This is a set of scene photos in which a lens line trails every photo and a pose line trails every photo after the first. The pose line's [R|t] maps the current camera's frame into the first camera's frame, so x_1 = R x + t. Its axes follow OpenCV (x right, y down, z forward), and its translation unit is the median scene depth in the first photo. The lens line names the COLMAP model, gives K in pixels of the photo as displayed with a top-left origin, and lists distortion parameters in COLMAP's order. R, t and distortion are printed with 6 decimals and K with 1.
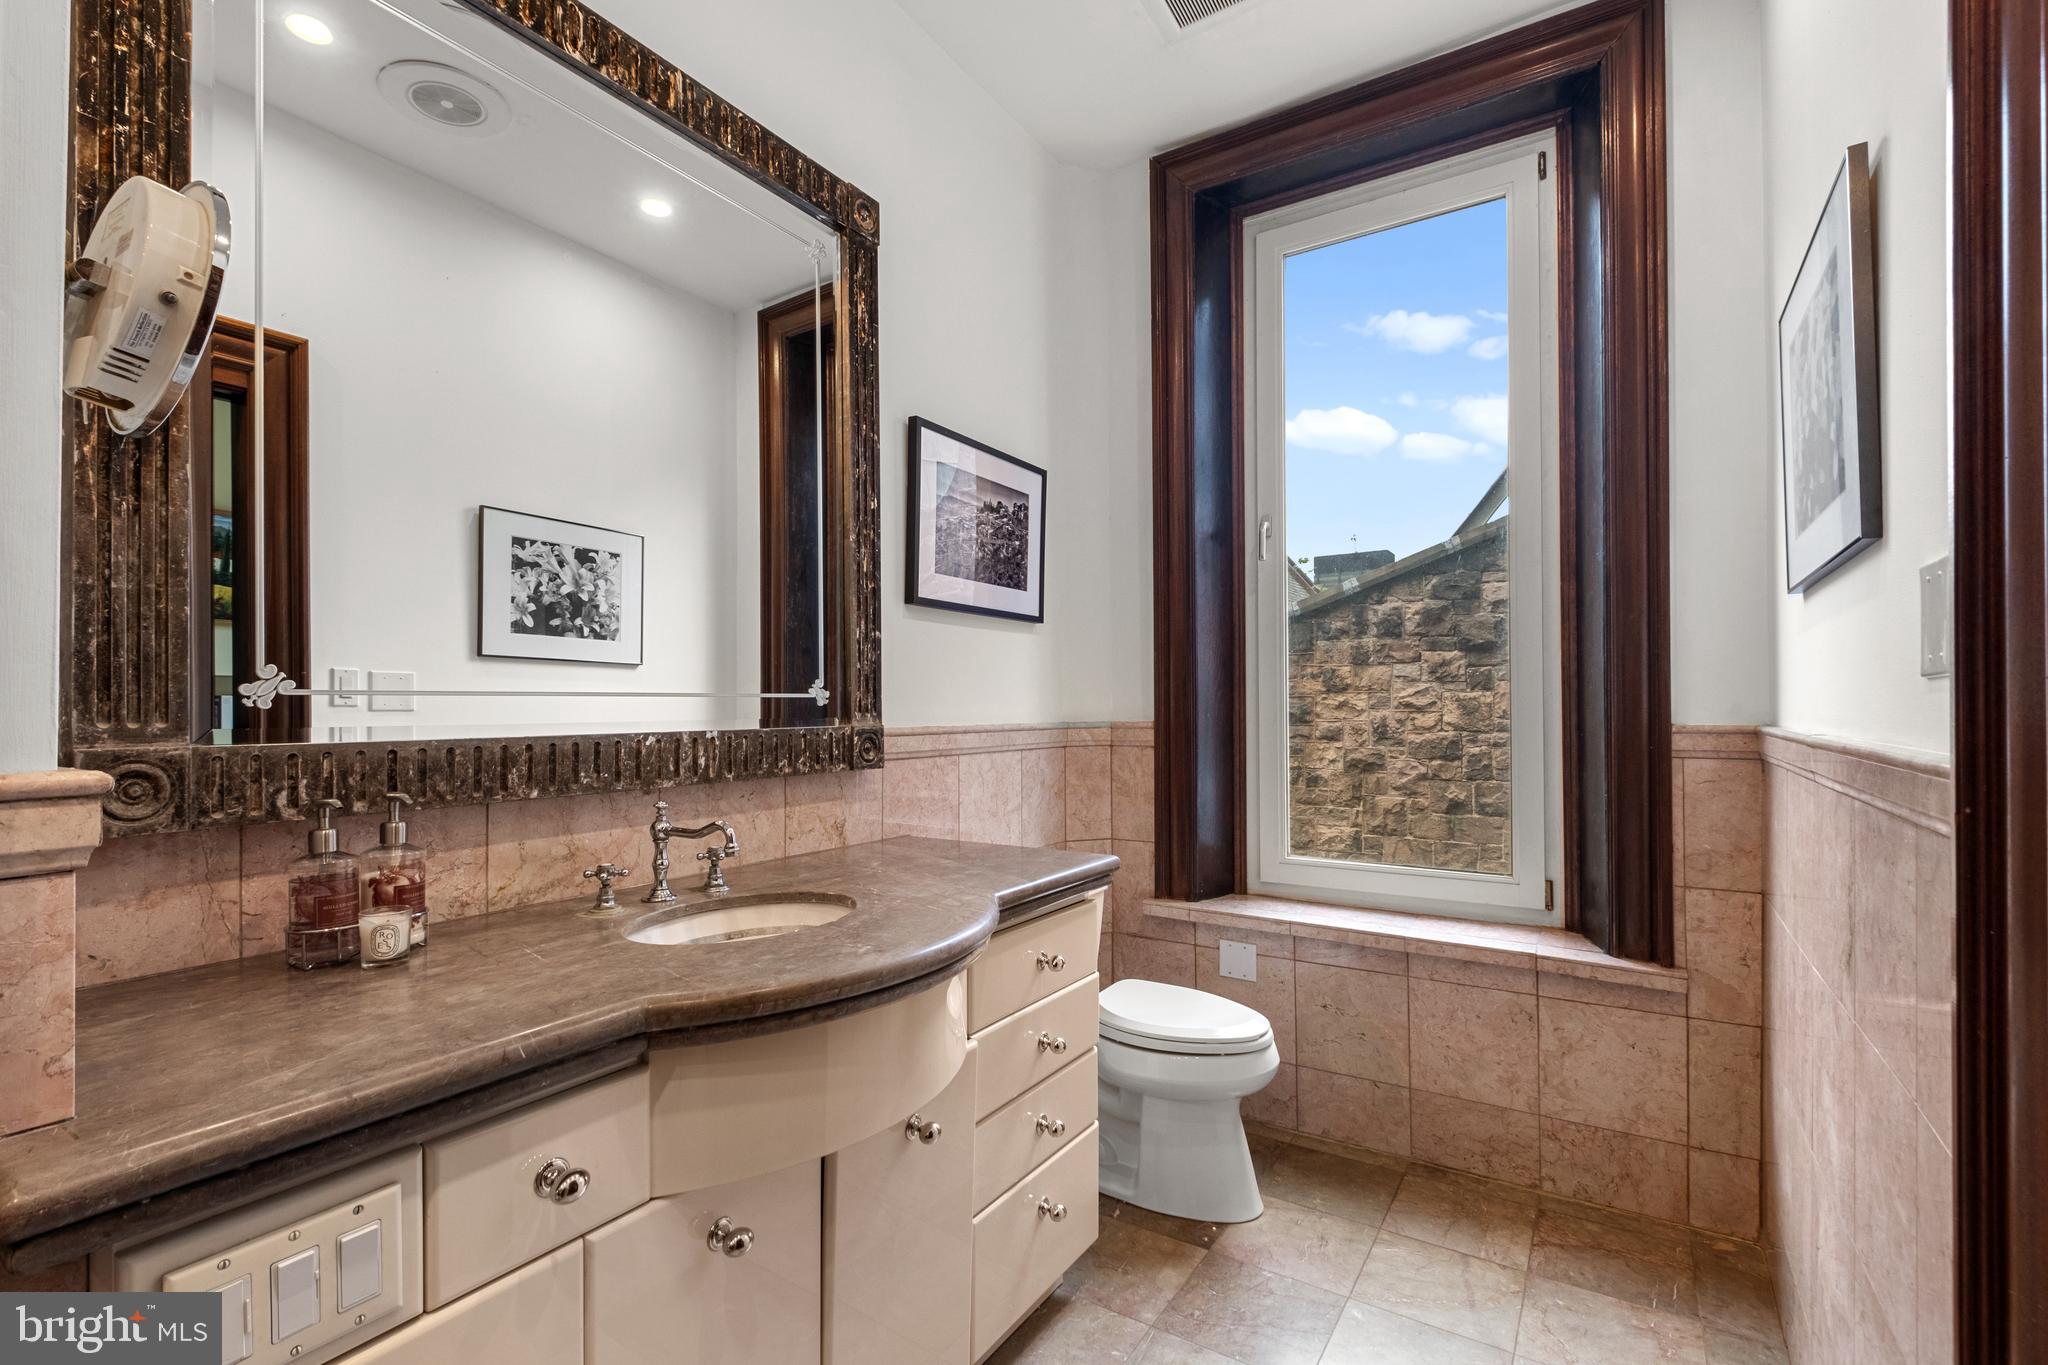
lens RADIAL K [[899.7, 0, 1031.7], [0, 899.7, 712.7], [0, 0, 1]] dist [0.002002, 0.000120]
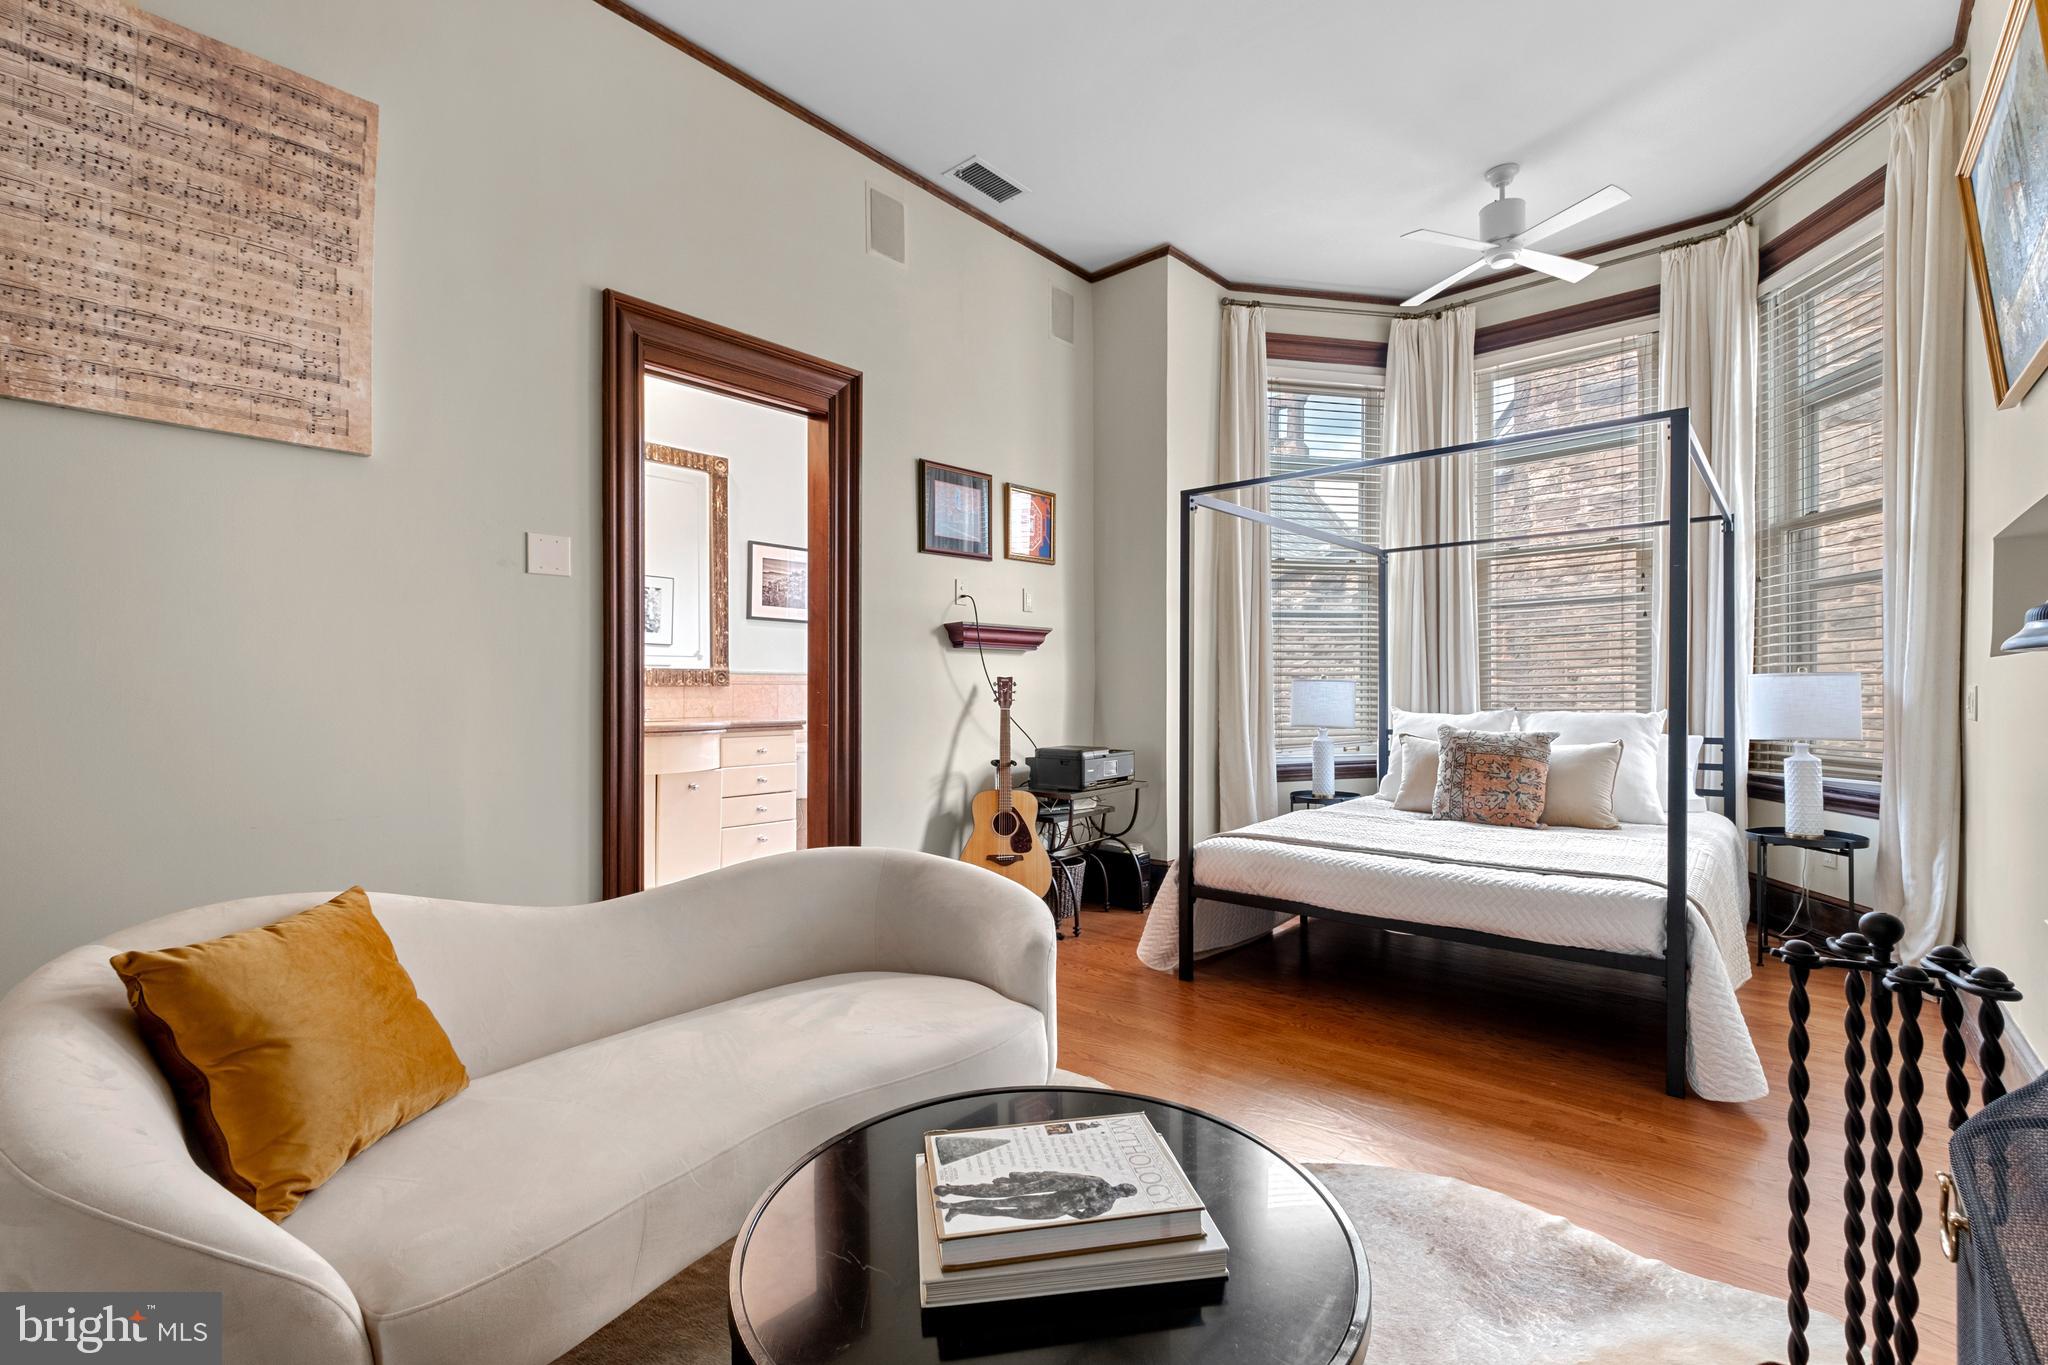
lens RADIAL K [[891.0, 0, 1028.6], [0, 891.0, 692.6], [0, 0, 1]] dist [0.000415, -0.000629]
pose [[0.989477, -0.002718, -0.144663, 1.111999], [0.002797, 0.999996, 0.000345, 0.087988], [0.144662, -0.000746, 0.989481, -1.451237]]
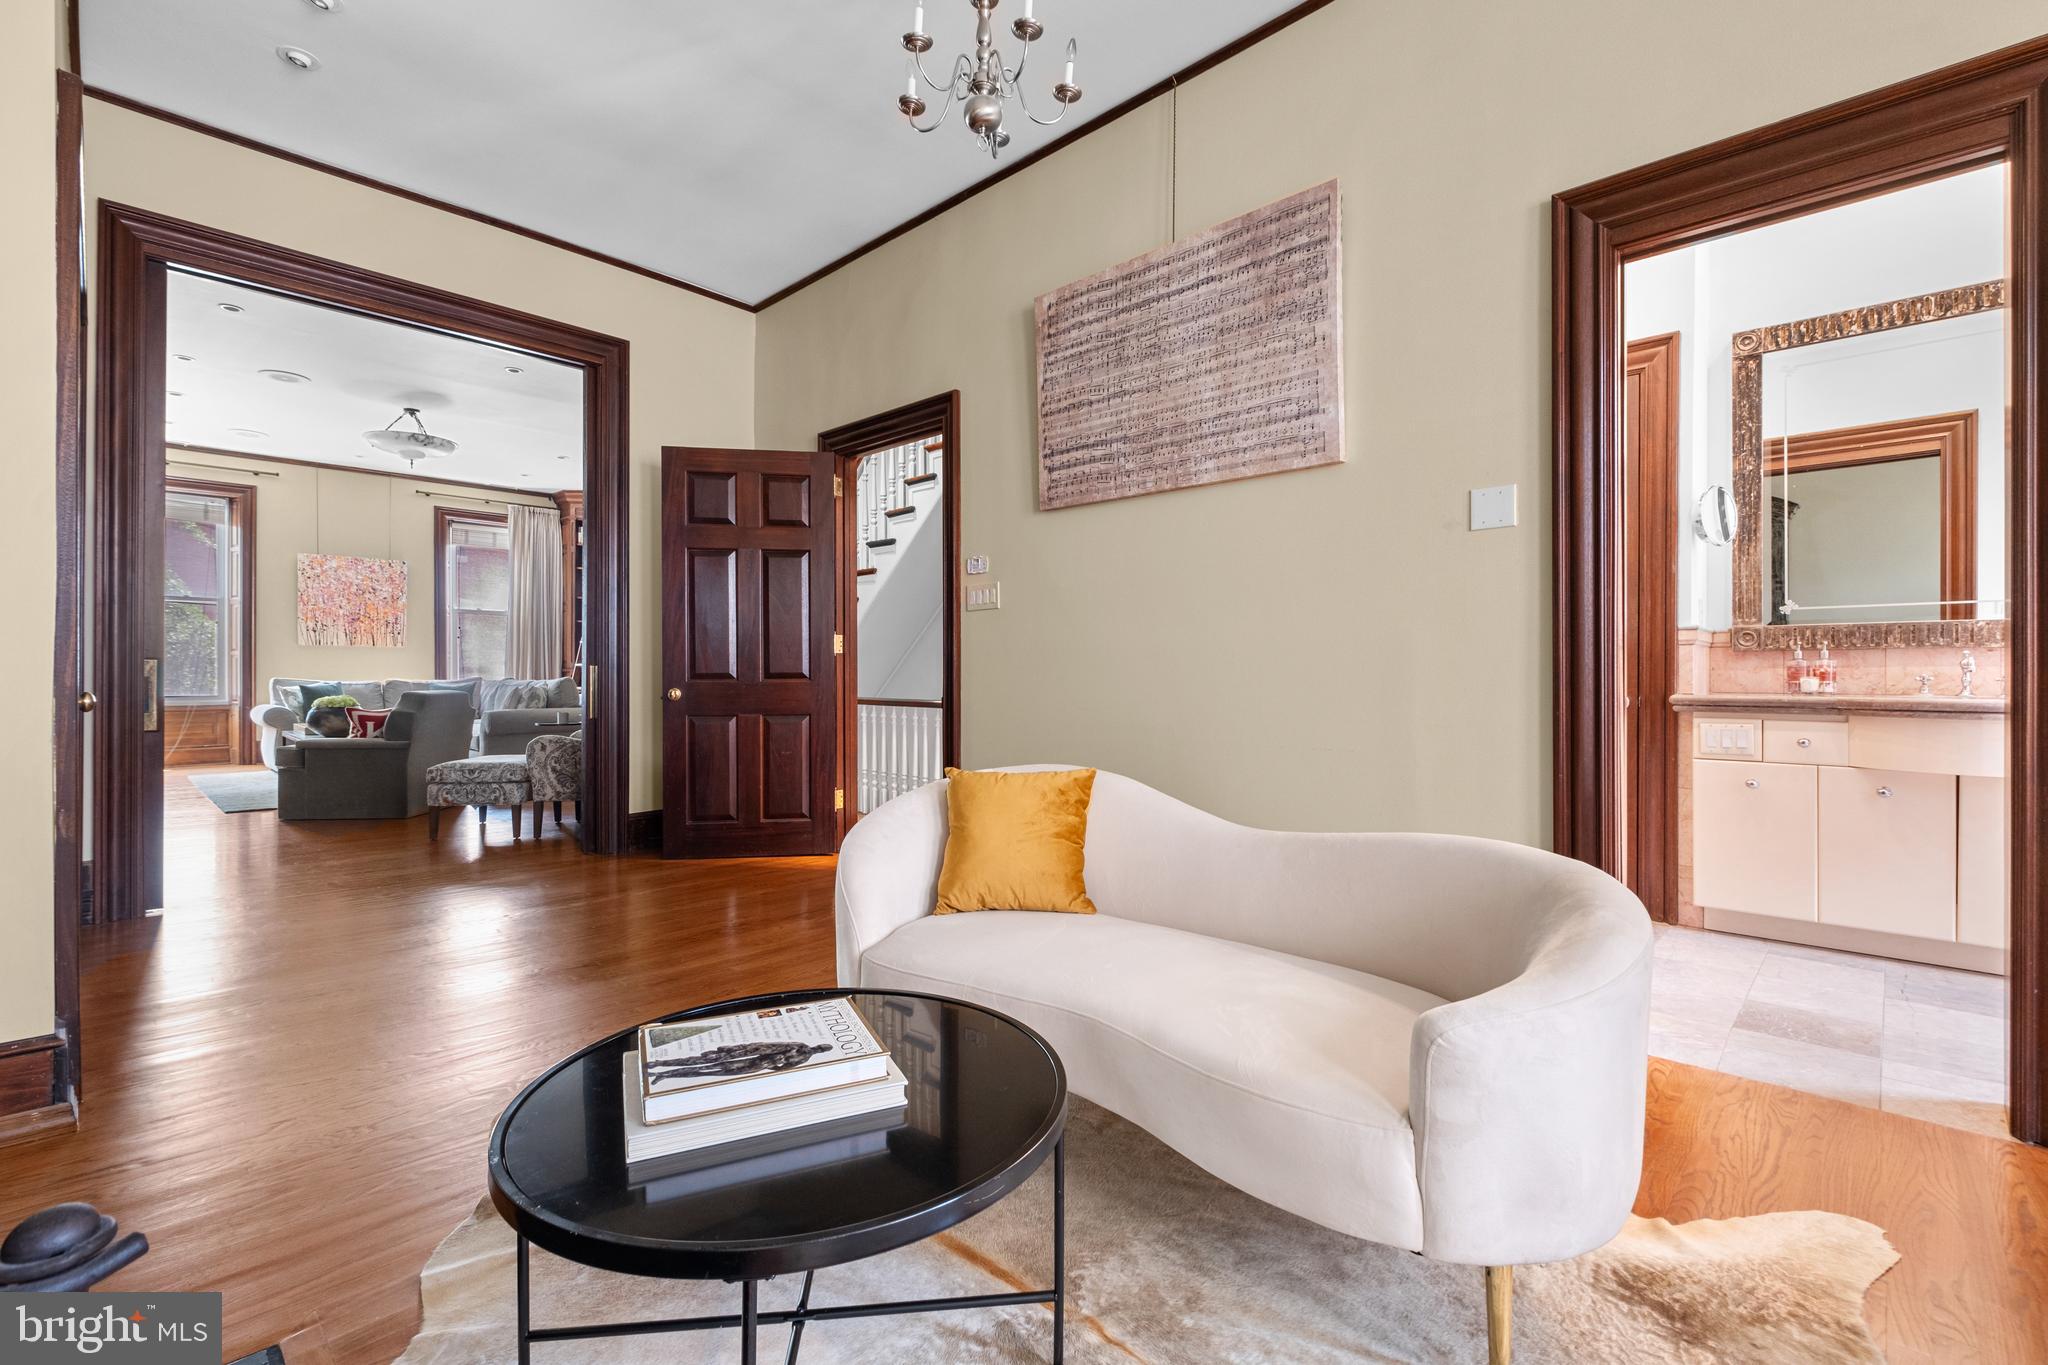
lens RADIAL K [[897.8, 0, 1023.4], [0, 897.8, 665.8], [0, 0, 1]] dist [0.001309, -0.000272]
pose [[-0.183871, -0.005876, -0.982933, 1.639867], [-0.000545, 0.999983, -0.005876, 0.118430], [0.982950, -0.000544, -0.183871, -0.629786]]
